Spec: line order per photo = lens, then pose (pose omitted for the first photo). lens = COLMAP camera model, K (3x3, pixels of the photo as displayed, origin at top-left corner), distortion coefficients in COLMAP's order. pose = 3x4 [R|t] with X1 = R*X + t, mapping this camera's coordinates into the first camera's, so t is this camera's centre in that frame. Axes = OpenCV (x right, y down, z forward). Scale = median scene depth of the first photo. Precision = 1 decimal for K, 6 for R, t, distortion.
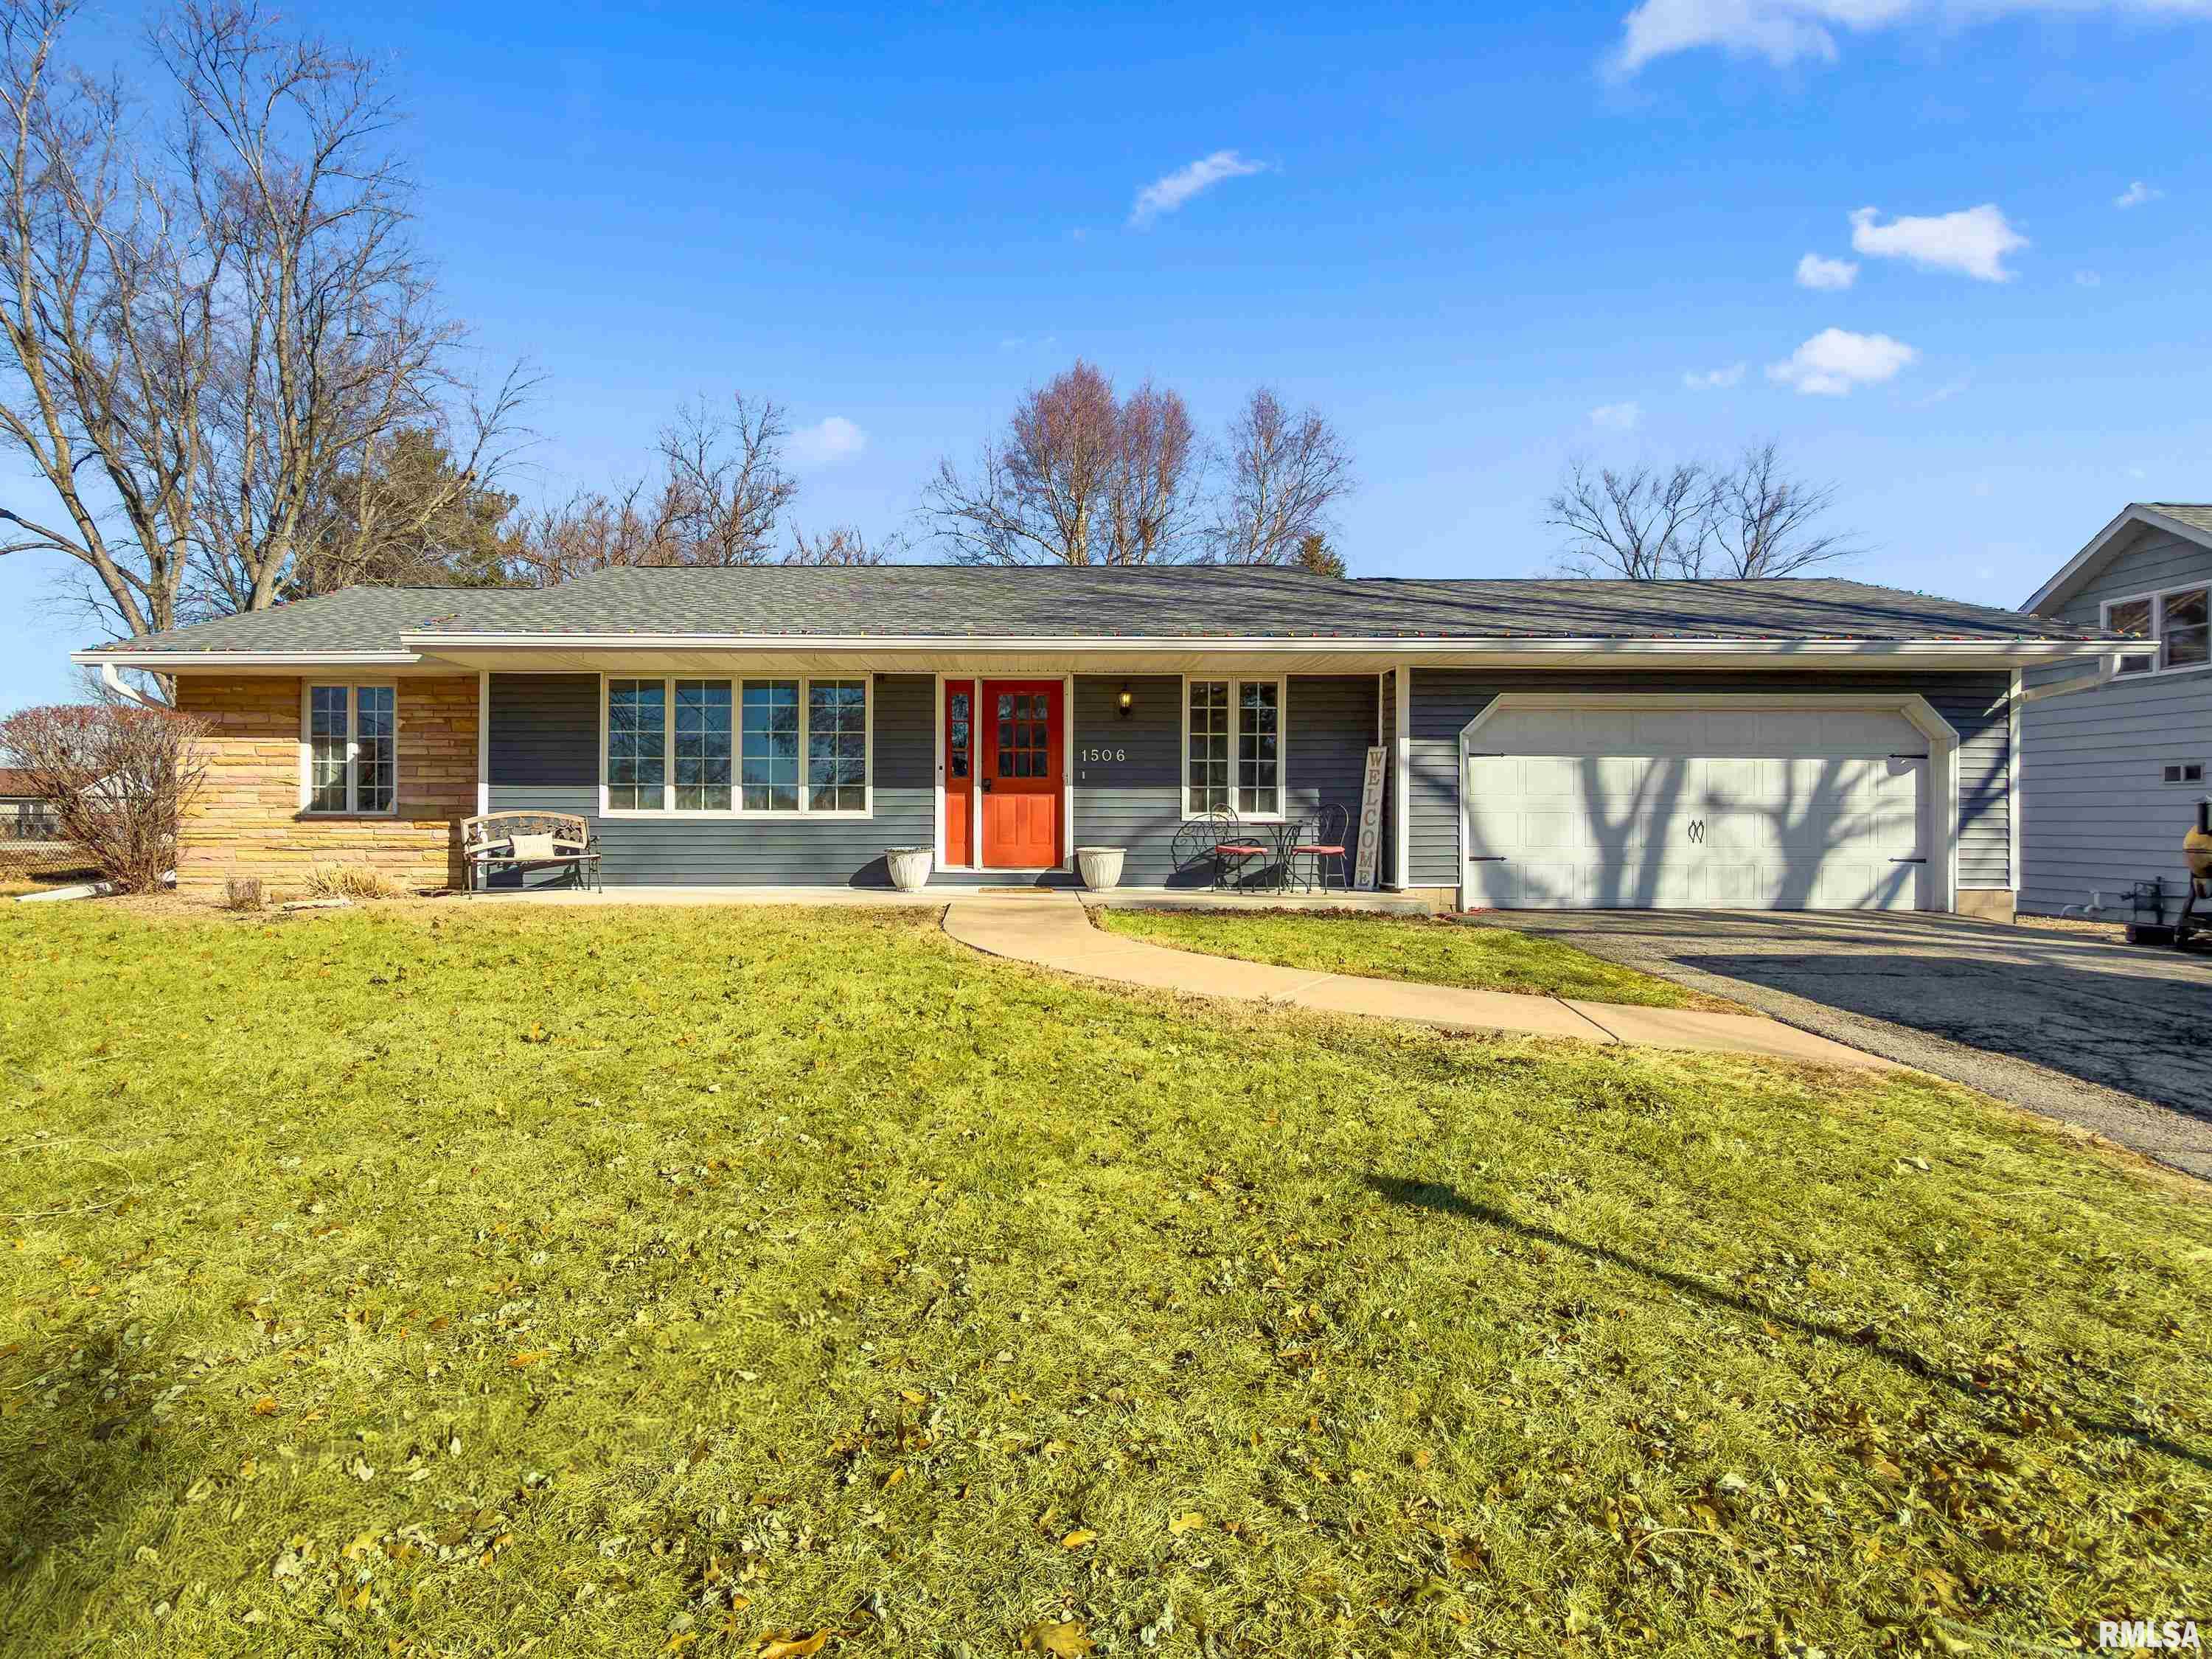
lens RADIAL K [[1035.8, 0, 1037.4], [0, 1035.8, 872.1], [0, 0, 1]] dist [-0.002010, -0.000047]
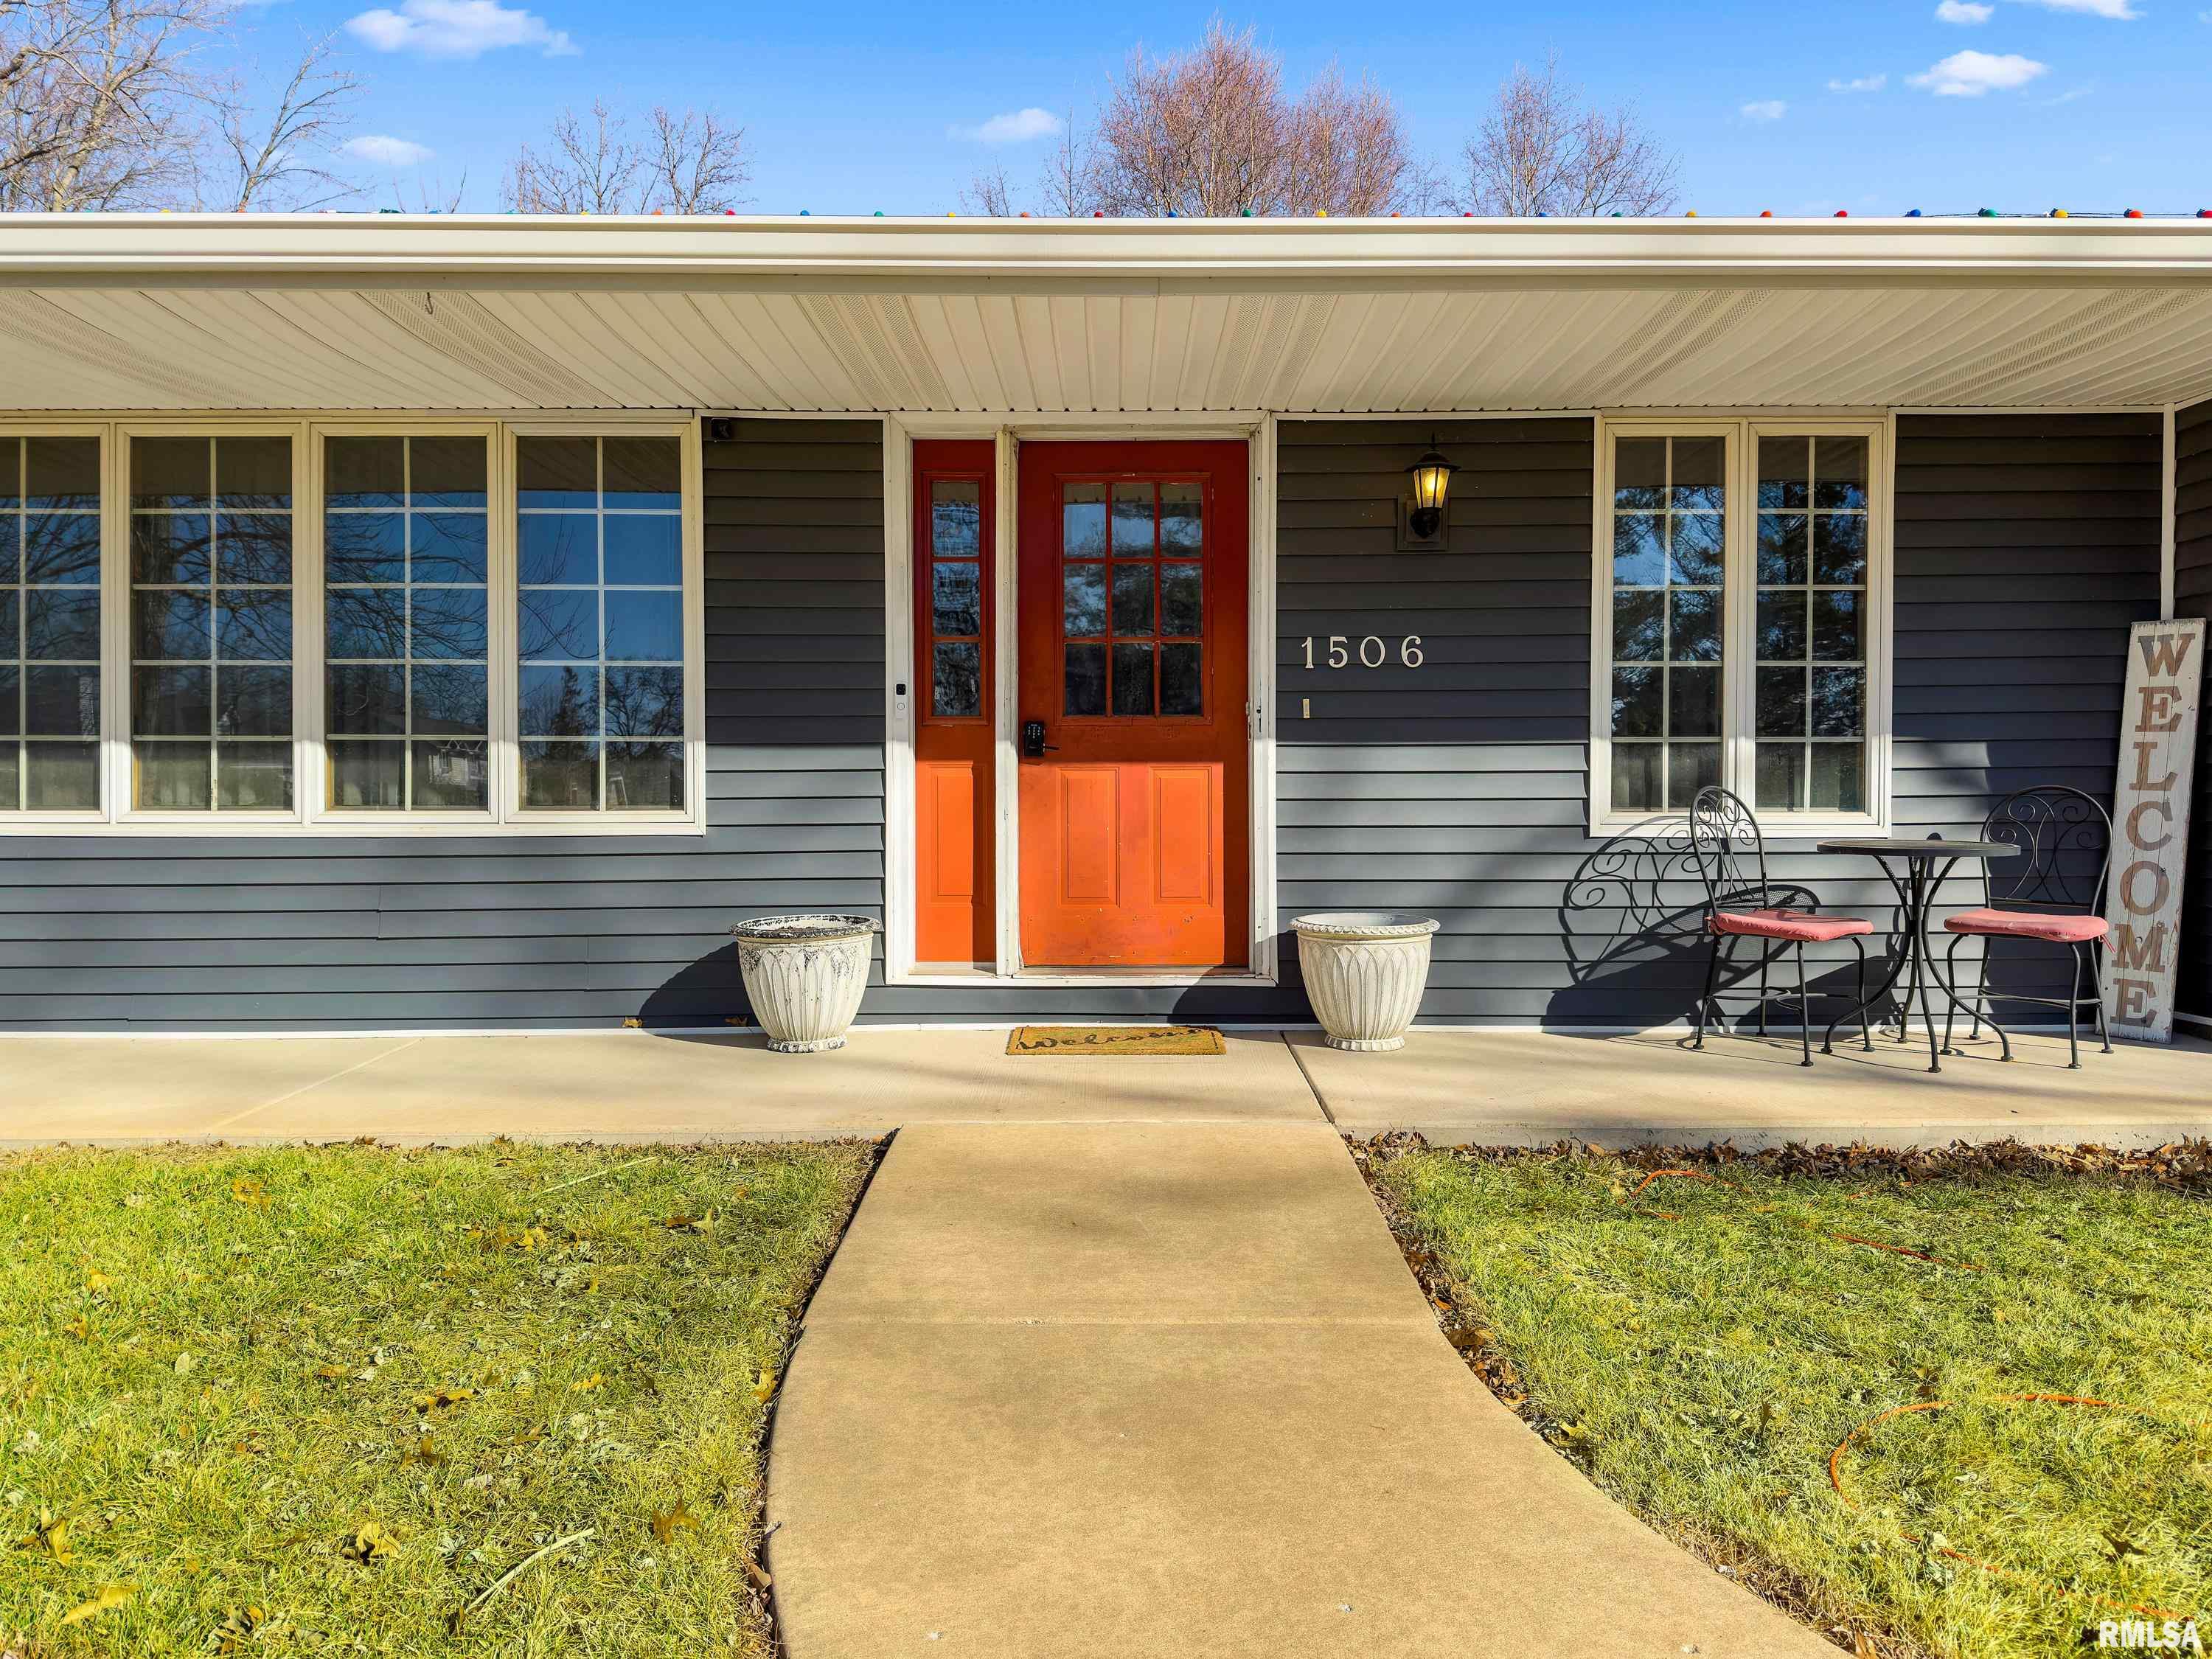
lens RADIAL K [[1550.9, 0, 1109.3], [0, 1550.9, 824.8], [0, 0, 1]] dist [0.012191, 0.001113]
pose [[0.999707, -0.003877, -0.023881, -0.010159], [0.003101, 0.999470, -0.032420, -0.037173], [0.023994, 0.032336, 0.999189, 0.475139]]
